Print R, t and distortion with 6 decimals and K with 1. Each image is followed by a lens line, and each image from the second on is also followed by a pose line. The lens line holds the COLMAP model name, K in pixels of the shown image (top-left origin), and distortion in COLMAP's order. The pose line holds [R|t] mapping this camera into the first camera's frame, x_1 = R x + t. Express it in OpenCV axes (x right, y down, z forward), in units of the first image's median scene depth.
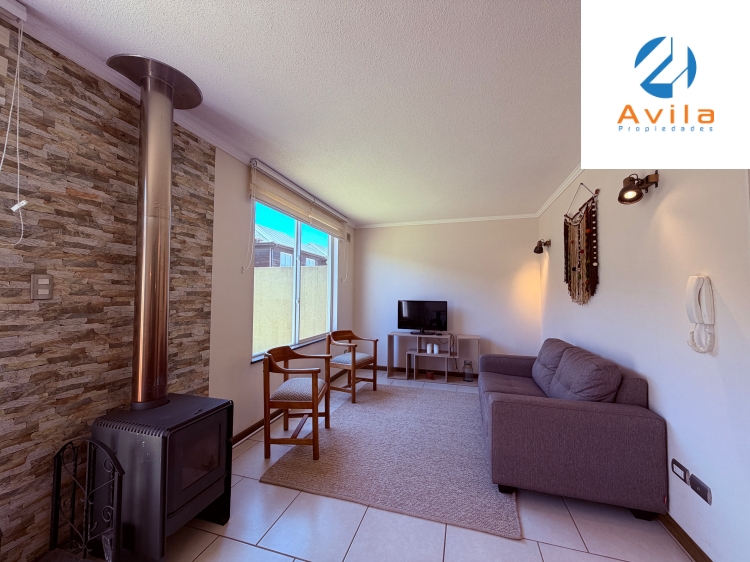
lens RADIAL K [[297.6, 0, 373.8], [0, 297.6, 282.7], [0, 0, 1]] dist [-0.000209, 0.000001]
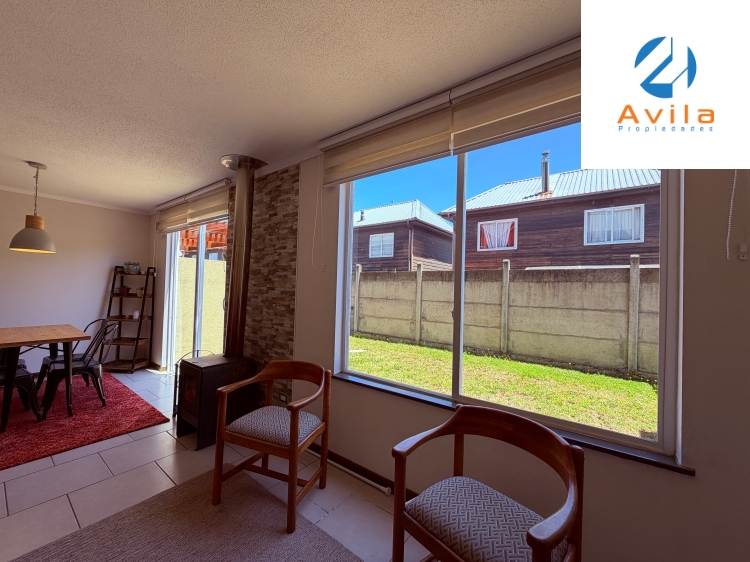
lens RADIAL K [[297.6, 0, 373.8], [0, 297.6, 282.7], [0, 0, 1]] dist [-0.000209, 0.000001]
pose [[-0.344004, -0.032293, -0.938413, 0.457955], [0.010235, 0.999220, -0.038137, 0.046949], [0.938912, -0.022724, -0.343406, 1.817631]]
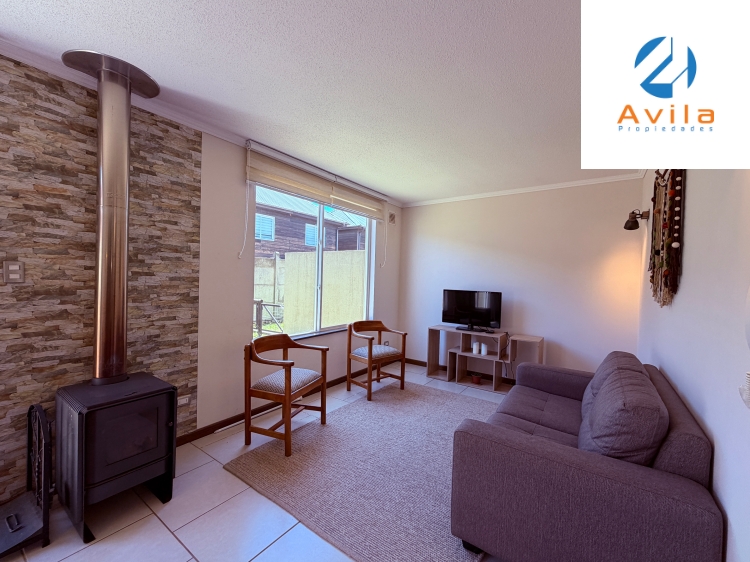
lens RADIAL K [[313.1, 0, 375.8], [0, 313.1, 282.9], [0, 0, 1]] dist [-0.000137, 0.000065]
pose [[0.949631, 0.024217, -0.312433, 0.401918], [-0.008079, 0.998570, 0.052846, -0.013066], [0.313266, -0.047660, 0.948469, 0.180130]]
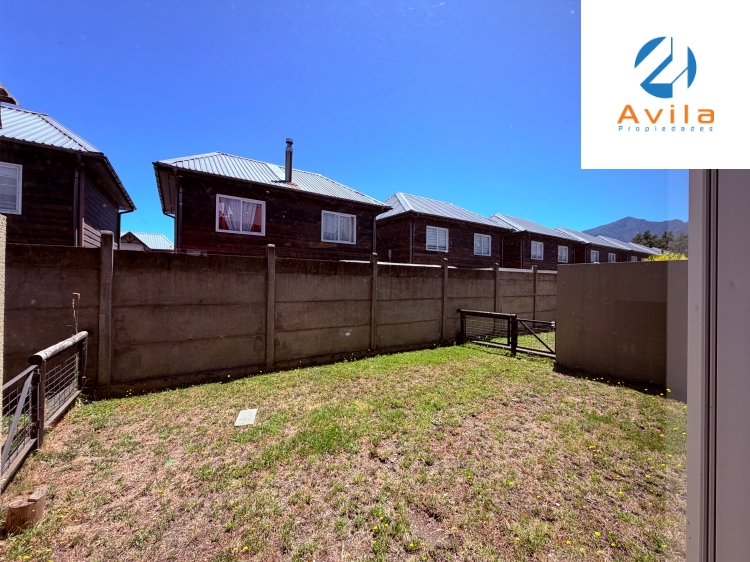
lens RADIAL K [[297.6, 0, 373.8], [0, 297.6, 282.7], [0, 0, 1]] dist [-0.000209, 0.000001]
pose [[0.772014, 0.005350, -0.635583, -1.020826], [0.017001, 0.999433, 0.029062, -0.085641], [0.635378, -0.033242, 0.771486, -0.264751]]
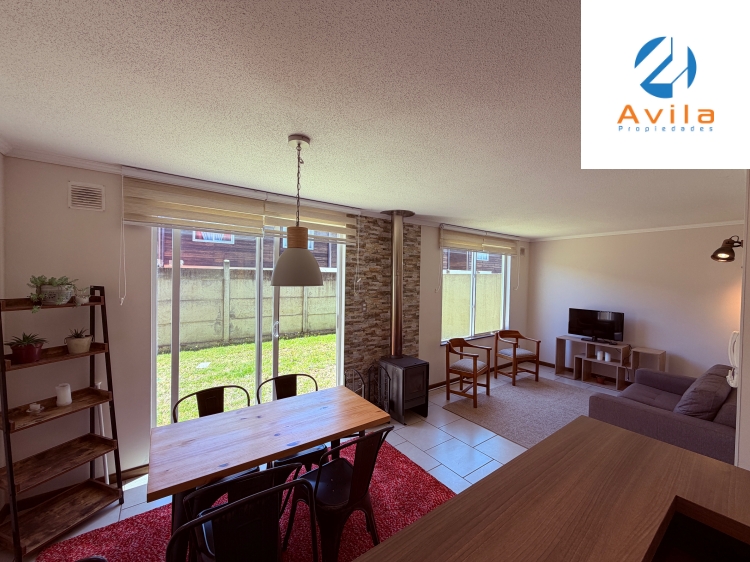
lens RADIAL K [[297.6, 0, 373.8], [0, 297.6, 282.7], [0, 0, 1]] dist [-0.000209, 0.000001]
pose [[0.796266, 0.018898, -0.604652, 0.382859], [0.012441, 0.998789, 0.047601, -0.217062], [0.604819, -0.045425, 0.795066, -0.708480]]
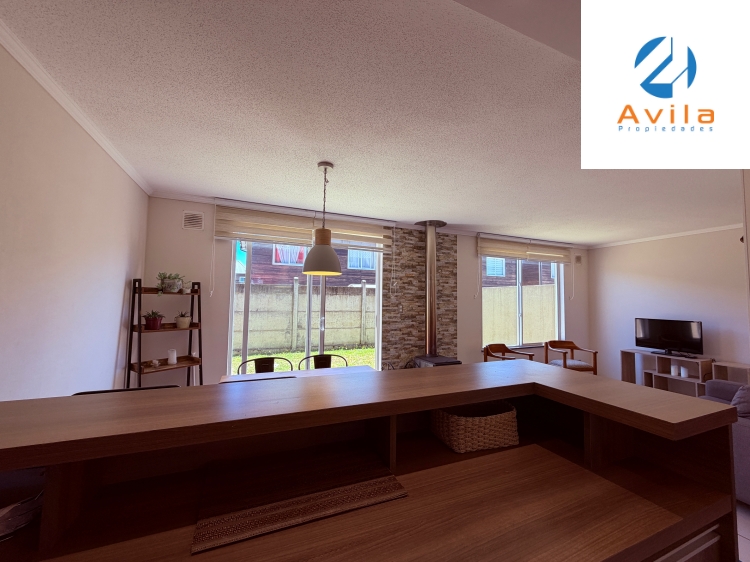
lens RADIAL K [[297.6, 0, 373.8], [0, 297.6, 282.7], [0, 0, 1]] dist [-0.000209, 0.000001]
pose [[0.637939, -0.041556, -0.768965, 0.668799], [0.020919, 0.999110, -0.036639, -0.092666], [0.769803, 0.007287, 0.638240, -0.728744]]
